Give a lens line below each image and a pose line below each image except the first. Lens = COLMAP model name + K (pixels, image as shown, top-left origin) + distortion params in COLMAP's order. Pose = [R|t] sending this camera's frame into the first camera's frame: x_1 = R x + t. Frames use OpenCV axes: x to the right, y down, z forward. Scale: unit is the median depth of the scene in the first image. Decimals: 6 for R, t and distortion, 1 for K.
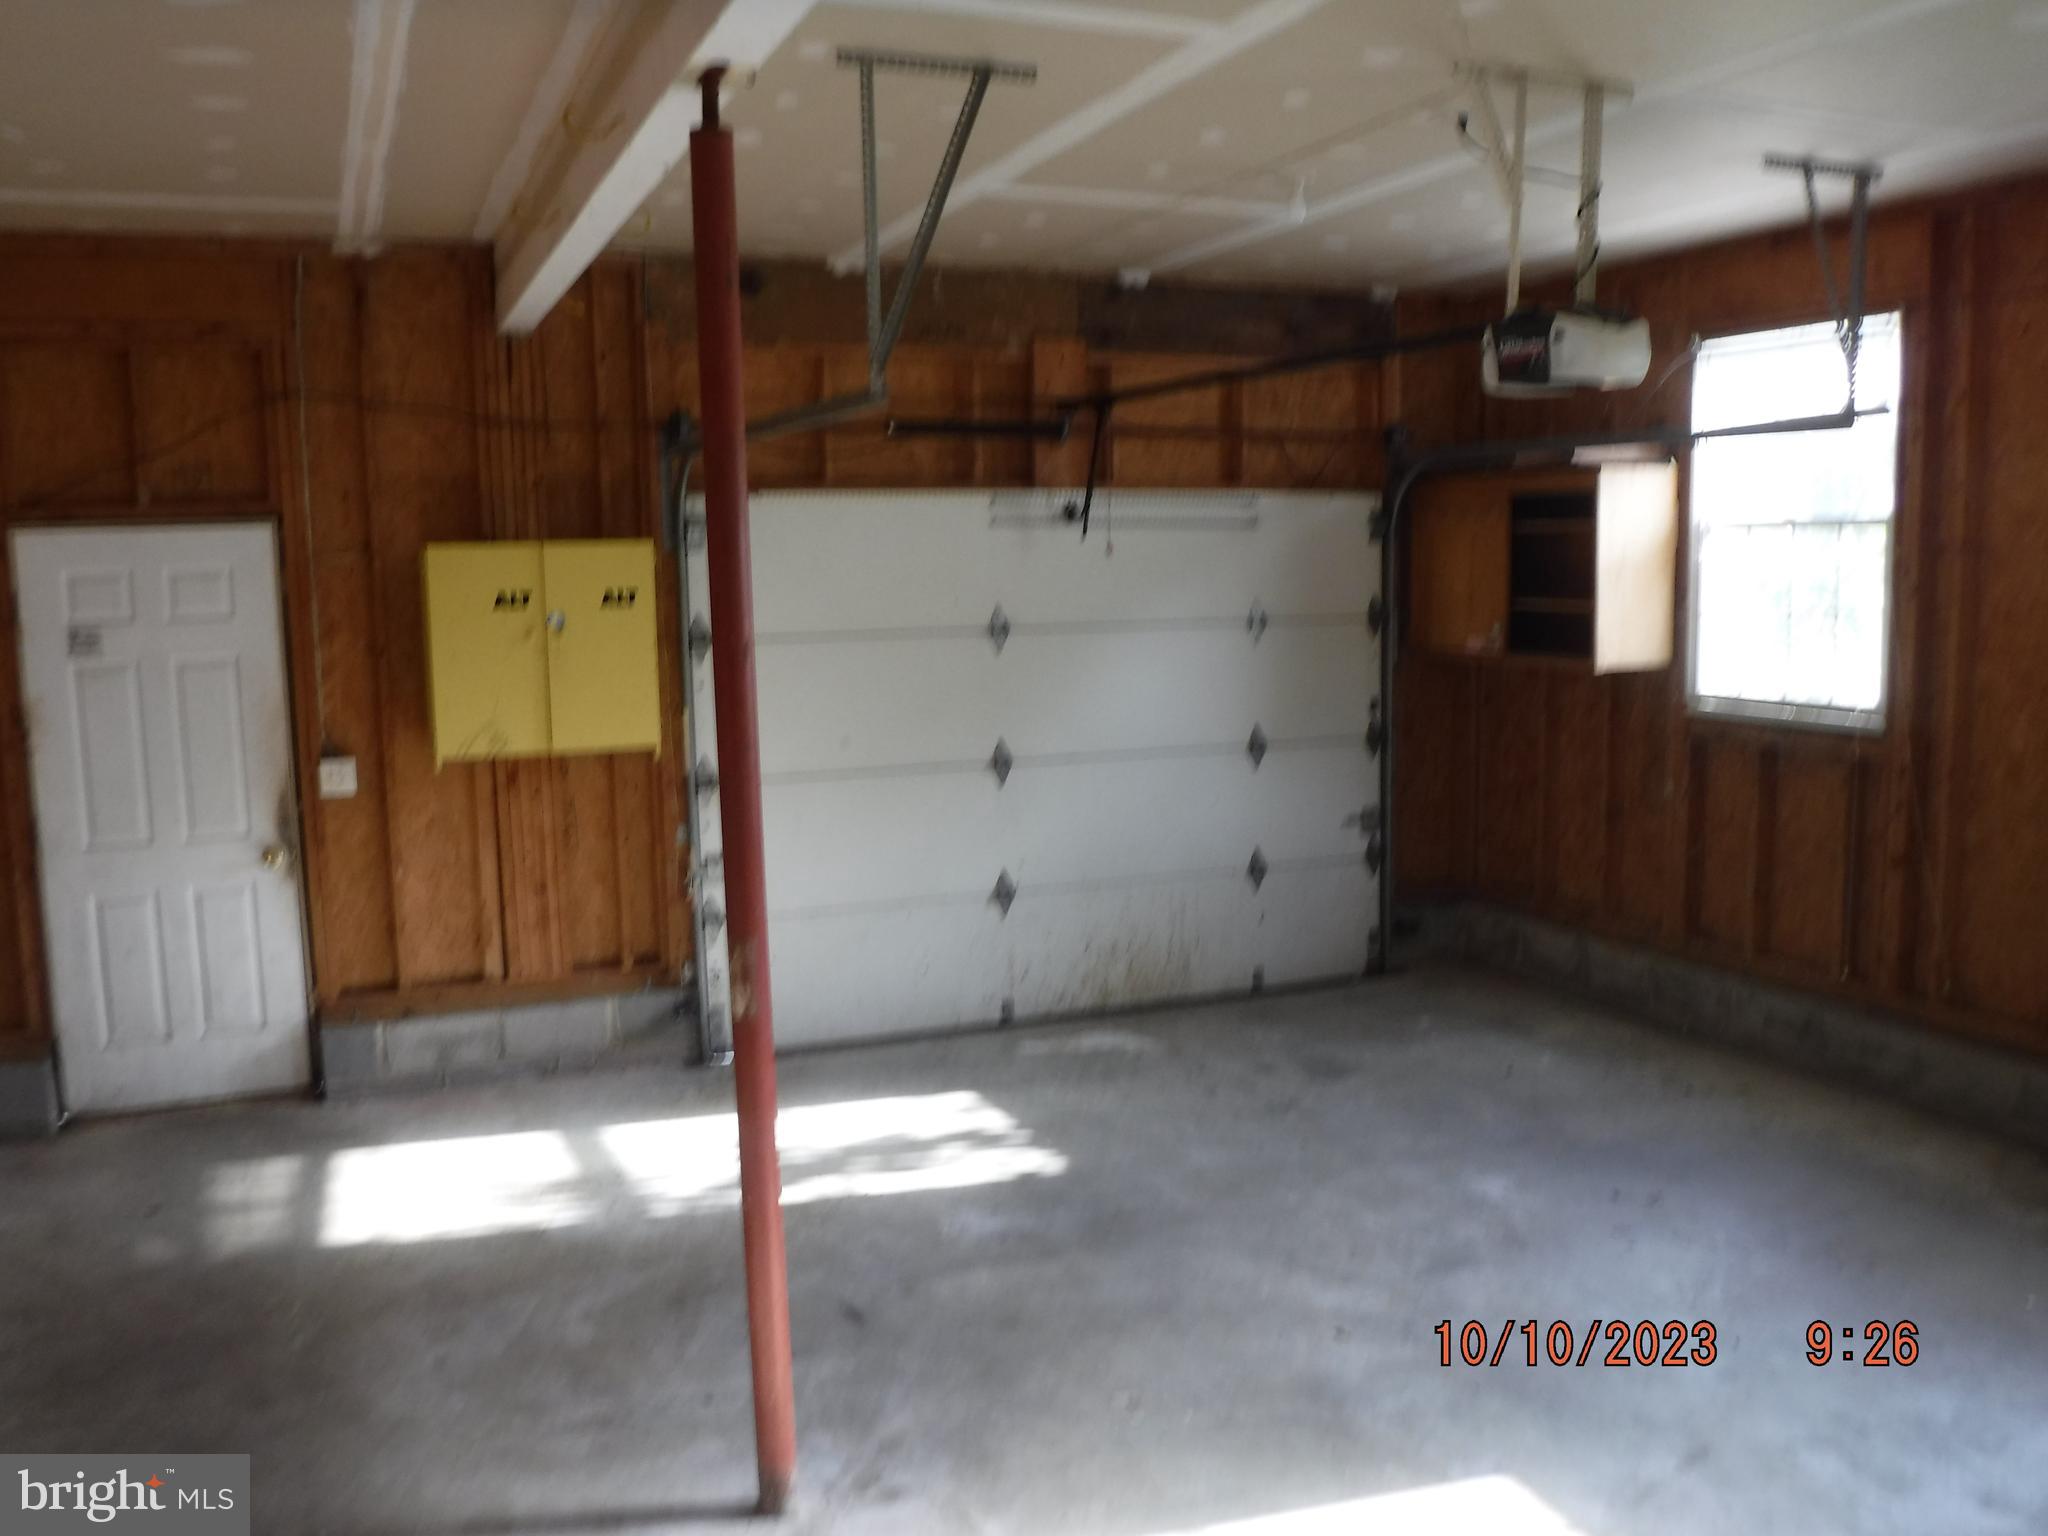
lens RADIAL K [[1716.9, 0, 1023.8], [0, 1716.9, 760.4], [0, 0, 1]] dist [-0.075693, 0.025675]
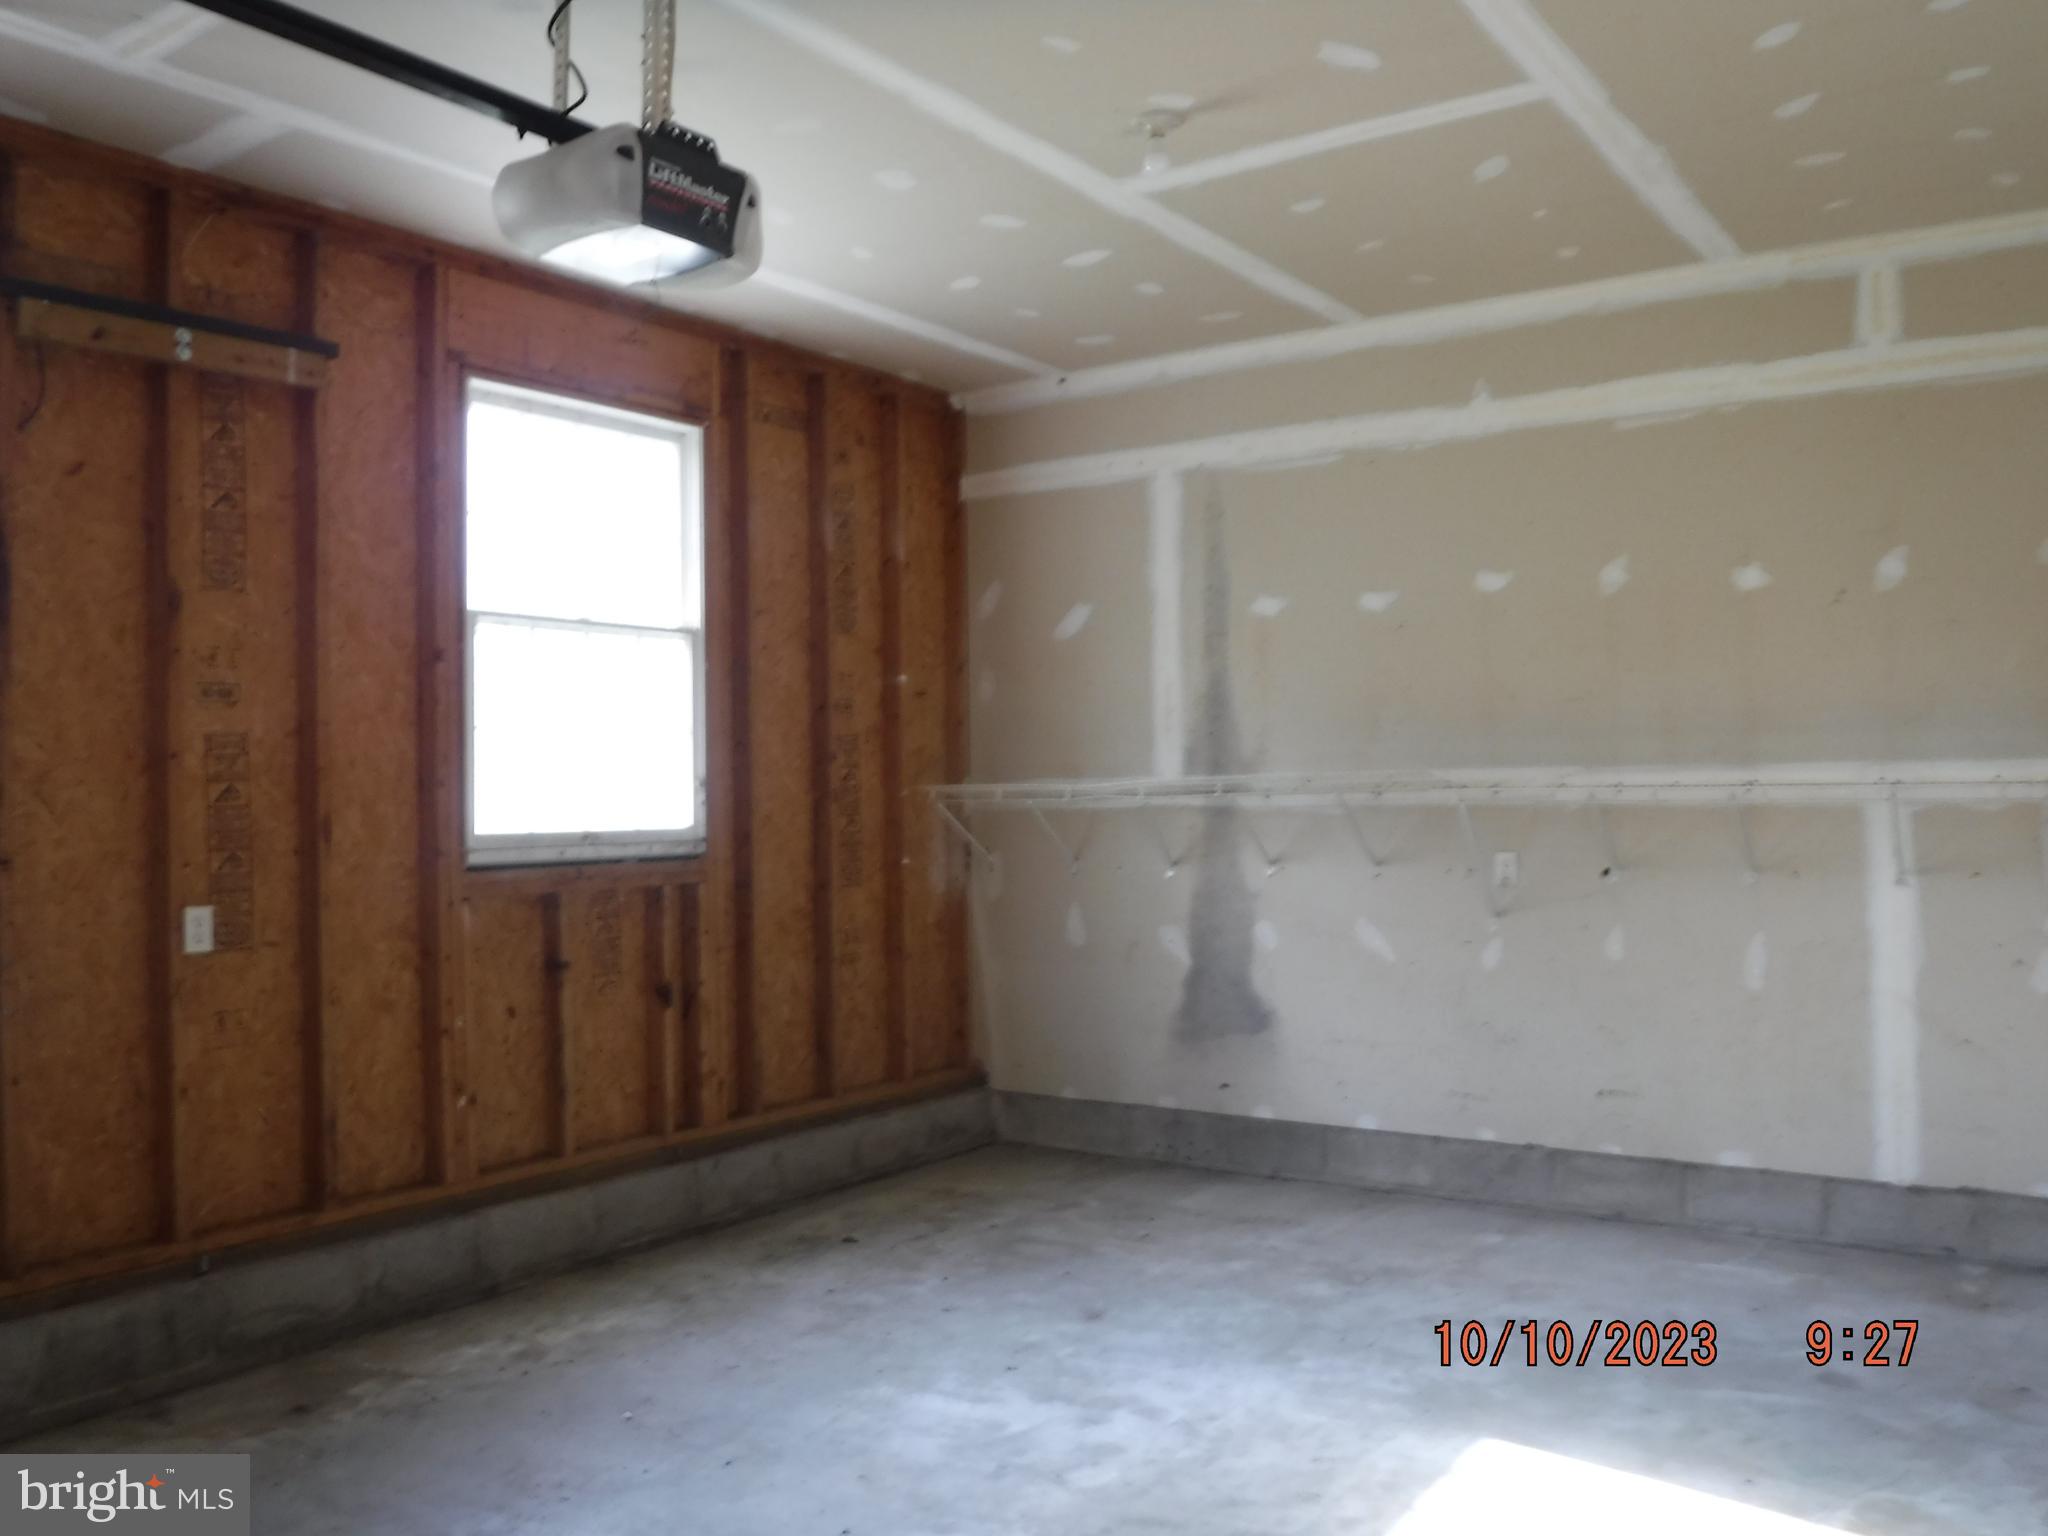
lens RADIAL K [[1716.9, 0, 1023.8], [0, 1716.9, 760.4], [0, 0, 1]] dist [-0.075693, 0.025675]
pose [[-0.540281, -0.005403, 0.841467, -0.402797], [0.071862, 0.996030, 0.052536, -0.110672], [-0.838410, 0.088854, -0.537748, 1.400674]]
